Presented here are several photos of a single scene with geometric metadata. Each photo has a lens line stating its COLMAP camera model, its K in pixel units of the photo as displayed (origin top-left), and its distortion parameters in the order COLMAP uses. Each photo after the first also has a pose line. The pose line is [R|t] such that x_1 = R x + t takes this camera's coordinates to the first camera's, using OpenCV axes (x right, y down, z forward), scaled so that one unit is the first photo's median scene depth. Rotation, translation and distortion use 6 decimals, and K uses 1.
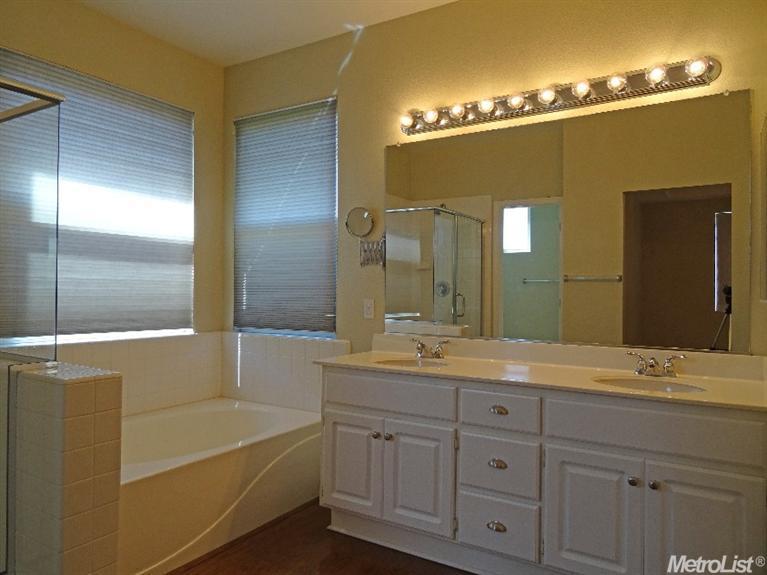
lens RADIAL K [[547.6, 0, 383.5], [0, 547.6, 287.5], [0, 0, 1]] dist [-0.006466, -0.000773]
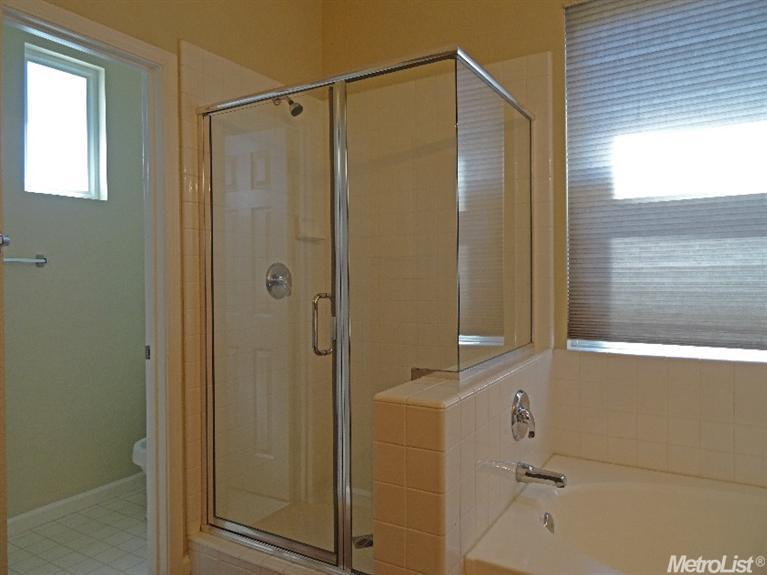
lens RADIAL K [[547.6, 0, 383.5], [0, 547.6, 287.5], [0, 0, 1]] dist [-0.006466, -0.000773]
pose [[0.014393, -0.011228, -0.999833, 0.155871], [0.008405, 0.999903, -0.011108, 0.015490], [0.999861, -0.008244, 0.014486, 0.637027]]
